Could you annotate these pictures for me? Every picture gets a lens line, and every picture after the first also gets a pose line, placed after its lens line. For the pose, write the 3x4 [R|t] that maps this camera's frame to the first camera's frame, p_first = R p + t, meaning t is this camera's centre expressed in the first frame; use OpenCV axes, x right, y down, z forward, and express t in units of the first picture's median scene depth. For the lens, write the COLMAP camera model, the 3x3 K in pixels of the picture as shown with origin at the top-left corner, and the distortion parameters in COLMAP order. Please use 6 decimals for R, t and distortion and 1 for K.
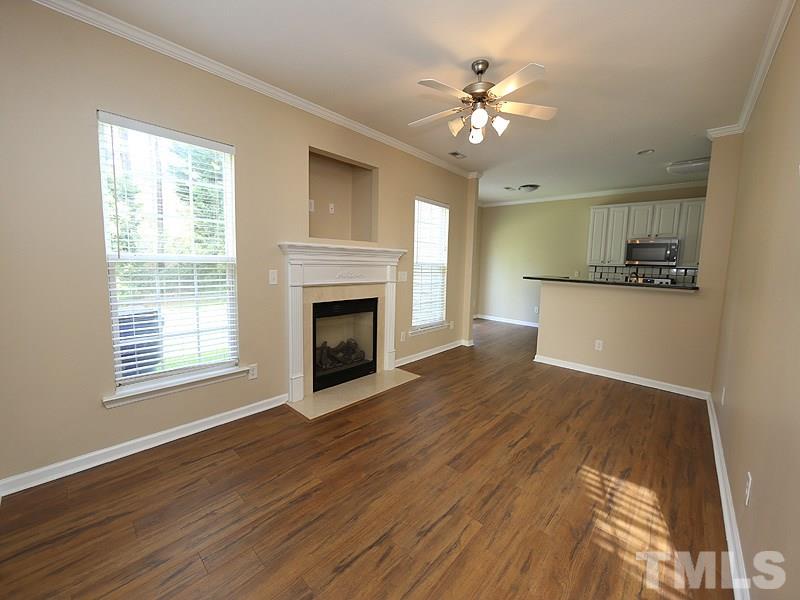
lens RADIAL K [[312.4, 0, 393.8], [0, 312.4, 296.0], [0, 0, 1]] dist [-0.010523, -0.000177]
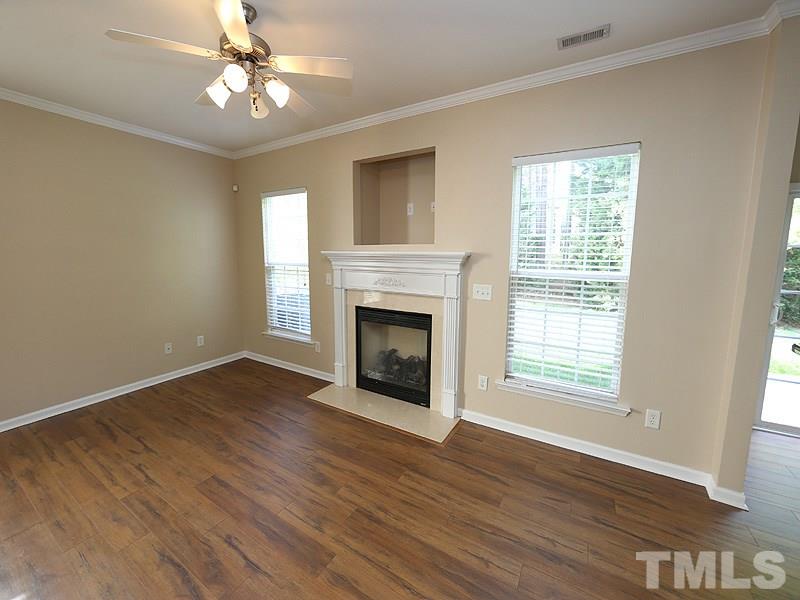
lens RADIAL K [[312.4, 0, 394.8], [0, 312.4, 293.1], [0, 0, 1]] dist [-0.010523, -0.000177]
pose [[0.219862, 0.097619, -0.970635, 0.884706], [-0.110663, 0.991054, 0.074606, -0.125268], [0.969234, 0.091010, 0.228698, 0.949010]]
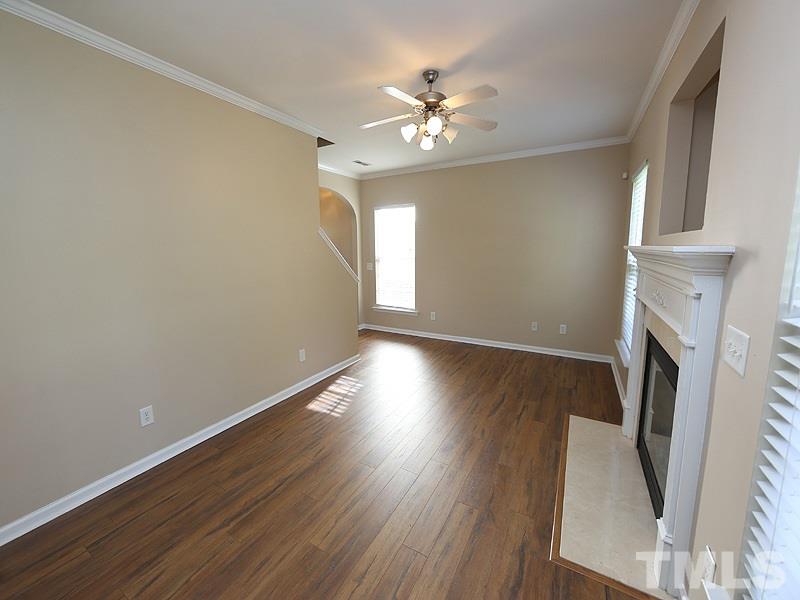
lens RADIAL K [[312.4, 0, 399.6], [0, 312.4, 294.3], [0, 0, 1]] dist [-0.010523, -0.000177]
pose [[-0.971776, 0.019219, -0.235120, 0.494551], [-0.040201, 0.968606, 0.245331, -0.217550], [0.232454, 0.247859, -0.940495, 1.634597]]
